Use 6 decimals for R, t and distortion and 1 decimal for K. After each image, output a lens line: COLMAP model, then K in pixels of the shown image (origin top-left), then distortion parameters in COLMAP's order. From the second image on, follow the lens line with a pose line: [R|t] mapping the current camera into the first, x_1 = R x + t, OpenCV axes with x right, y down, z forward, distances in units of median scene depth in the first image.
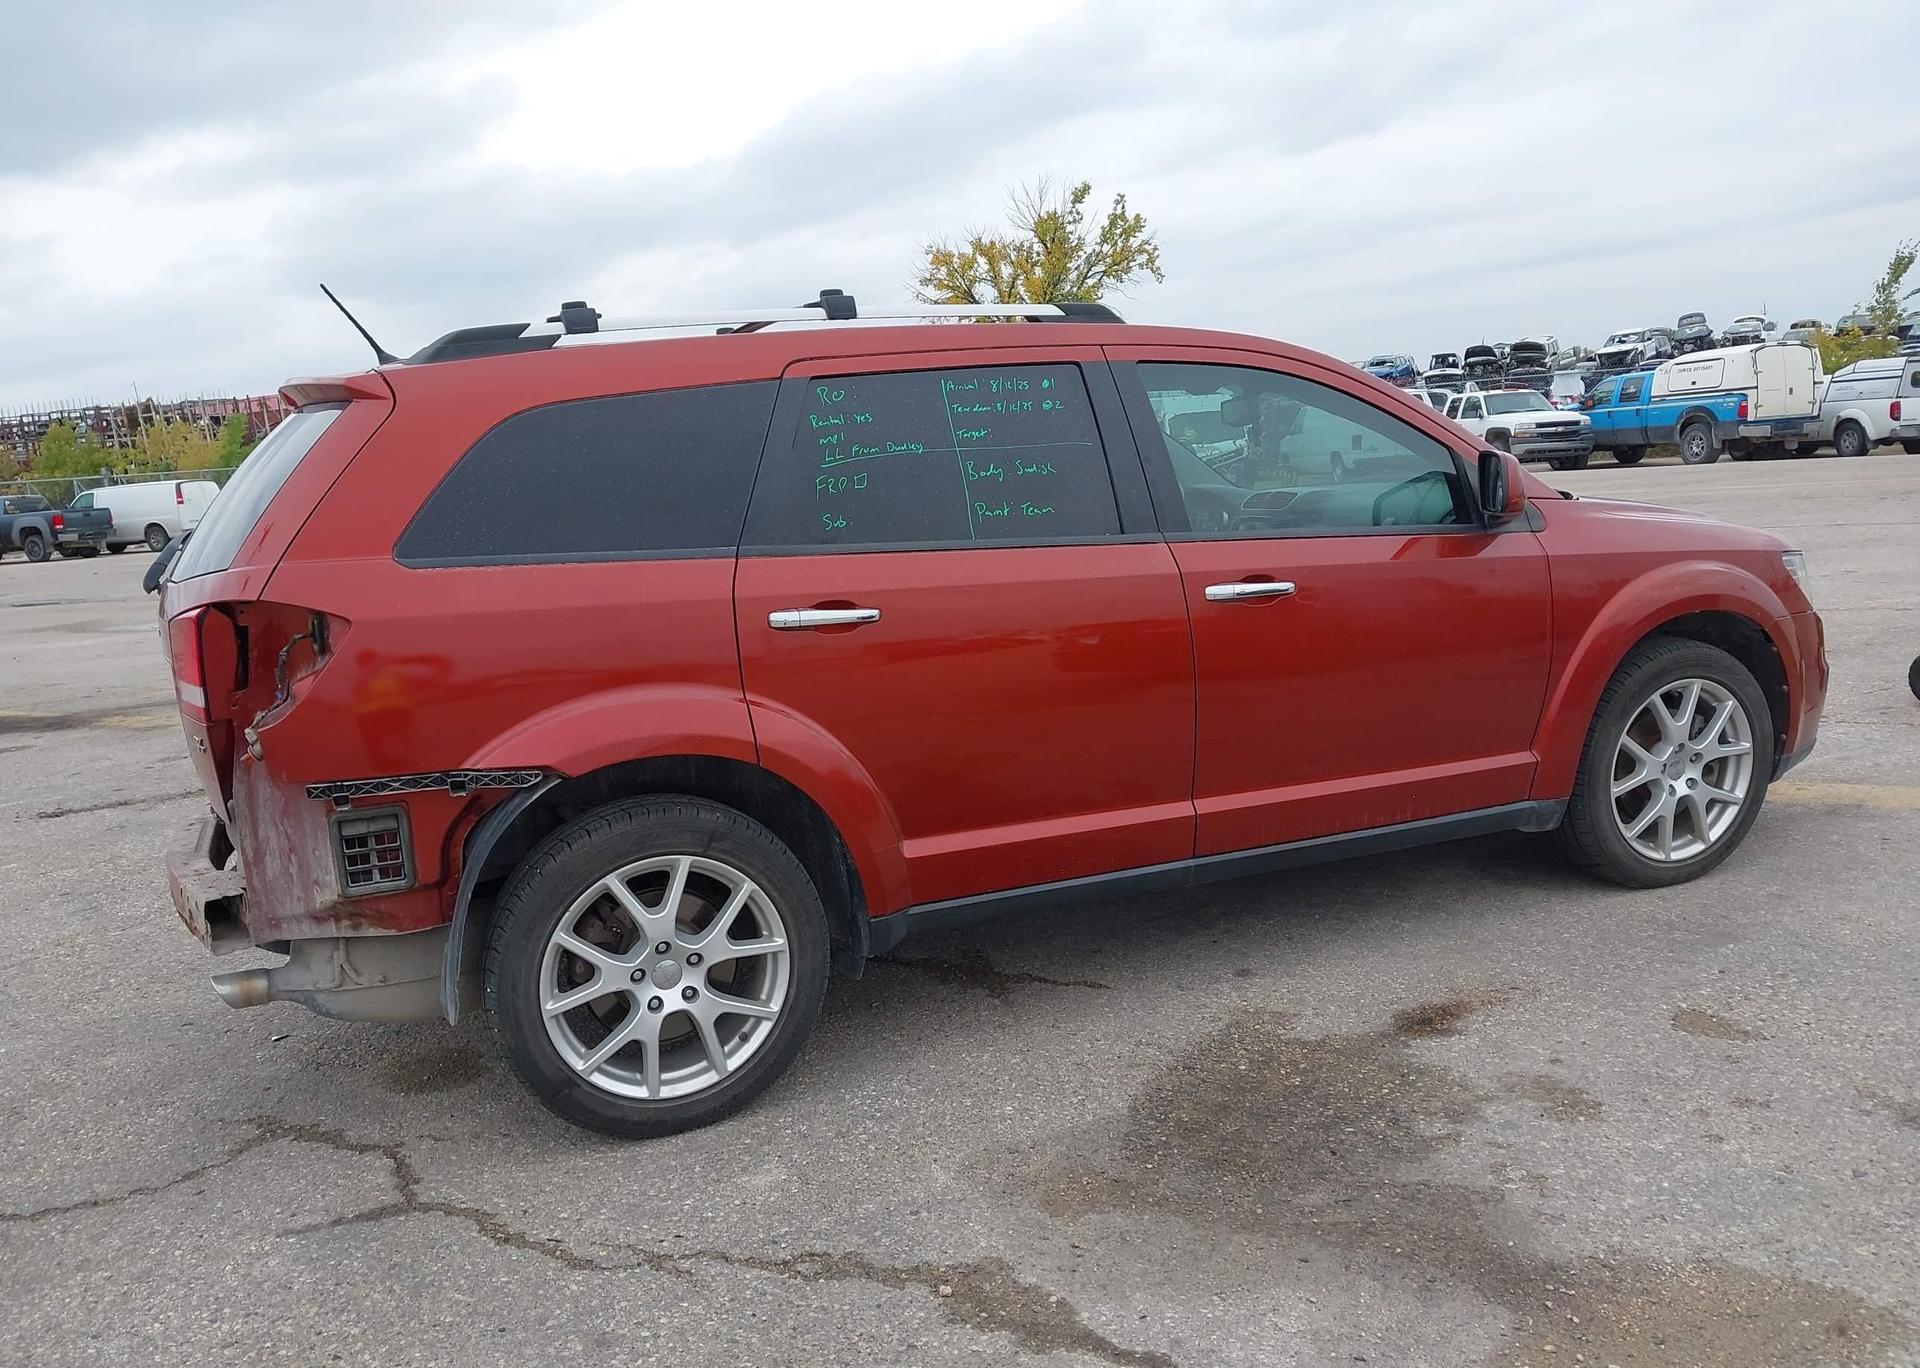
lens RADIAL K [[1514.0, 0, 986.4], [0, 1514.0, 704.4], [0, 0, 1]] dist [0.111716, -0.323484]
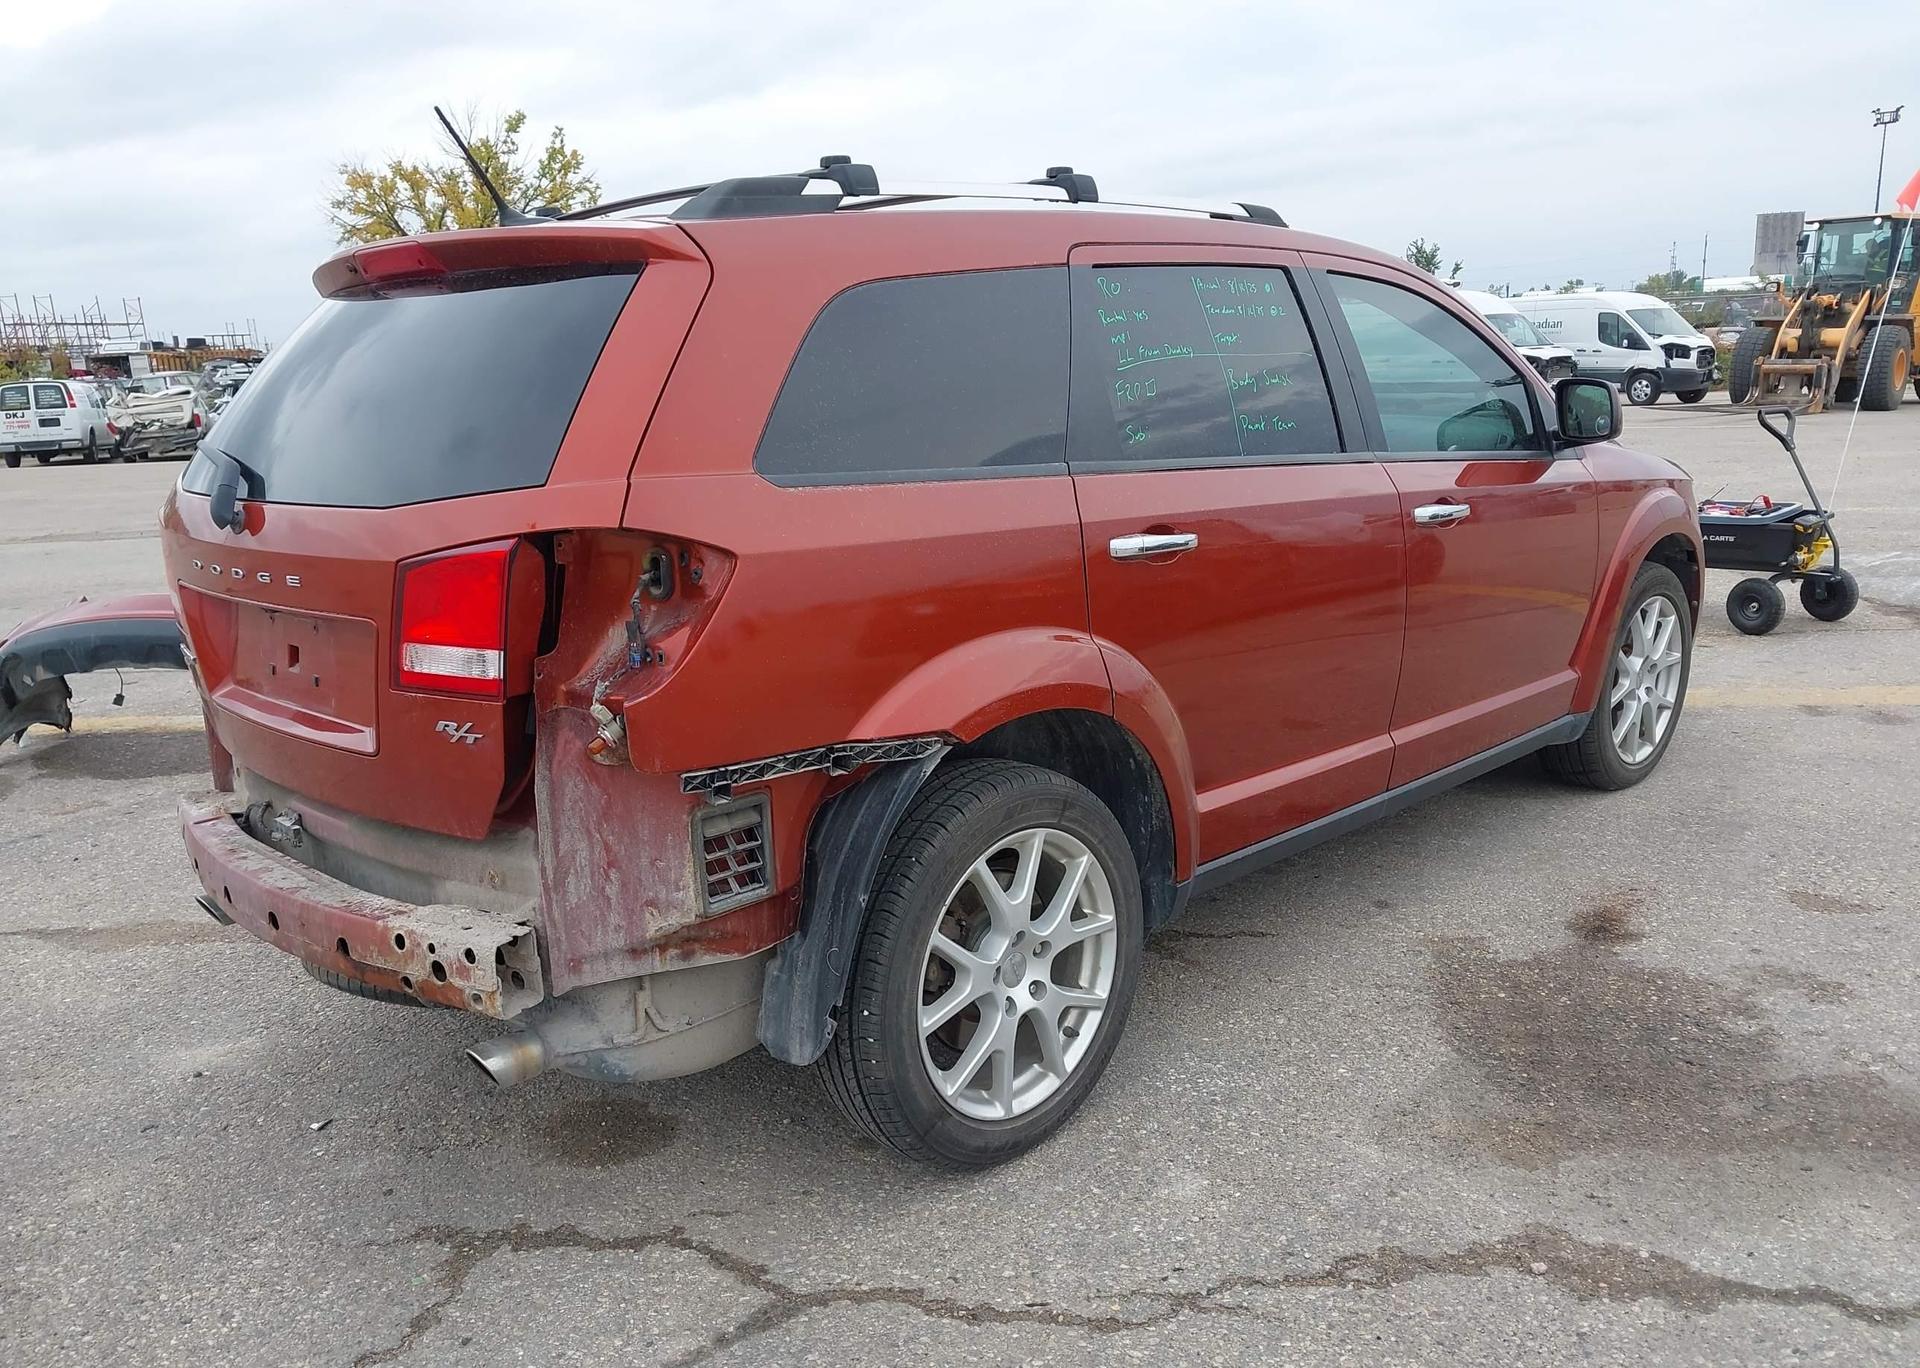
lens RADIAL K [[1509.1, 0, 993.9], [0, 1509.1, 710.7], [0, 0, 1]] dist [0.008734, -0.001154]
pose [[0.925227, -0.056886, 0.375126, -0.514830], [0.043592, 0.998087, 0.043838, -0.003569], [-0.376903, -0.024207, 0.925937, 0.229524]]
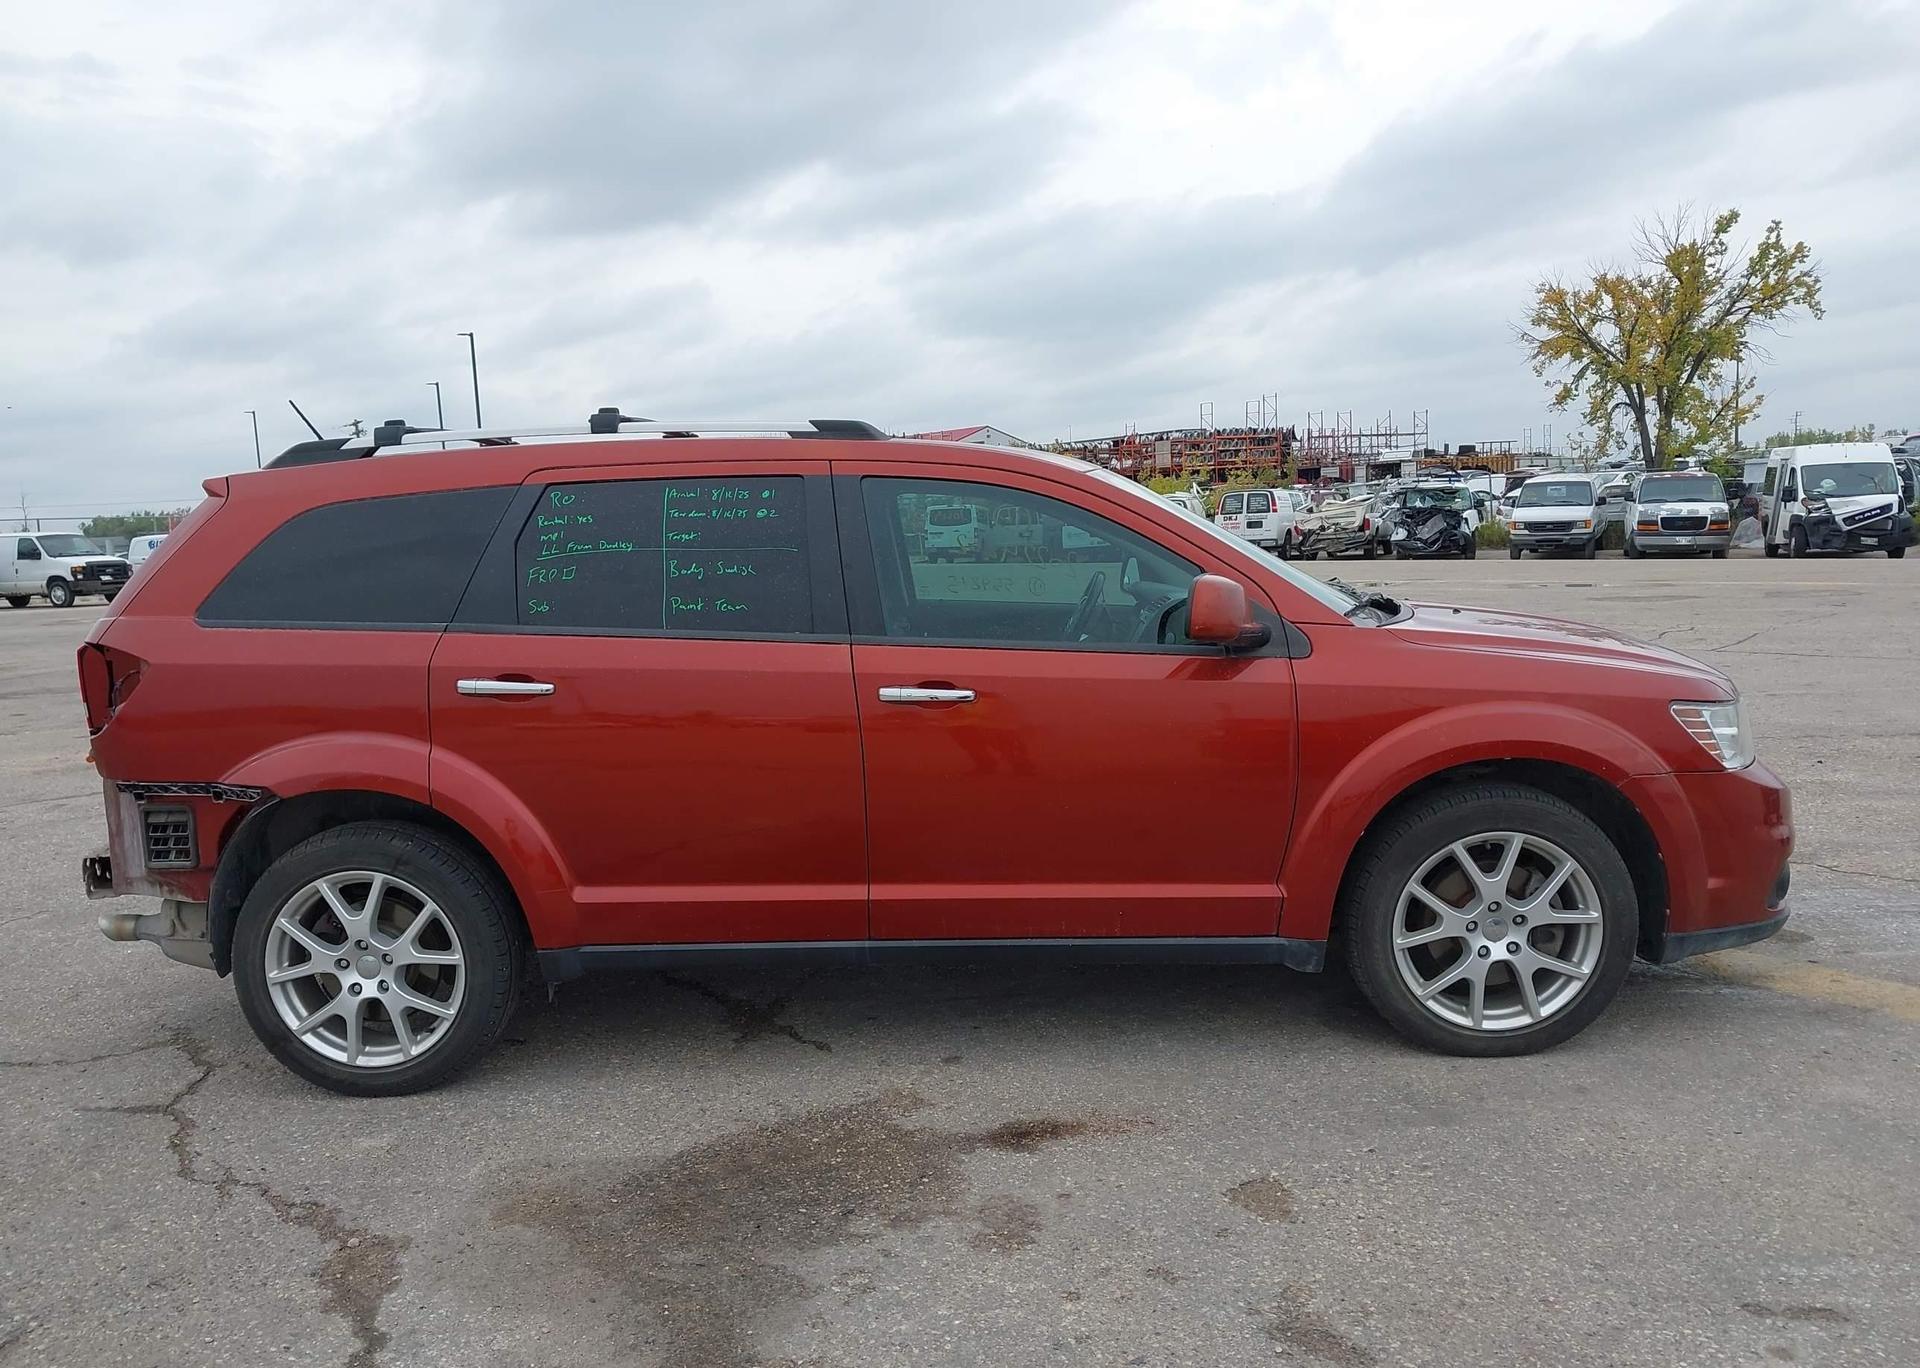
lens RADIAL K [[1516.7, 0, 955.7], [0, 1516.7, 714.9], [0, 0, 1]] dist [0.060985, -0.105814]
pose [[0.906478, 0.090030, -0.412543, 0.696843], [-0.097126, 0.995265, 0.003783, -0.074443], [0.410930, 0.036640, 0.910930, 0.059723]]
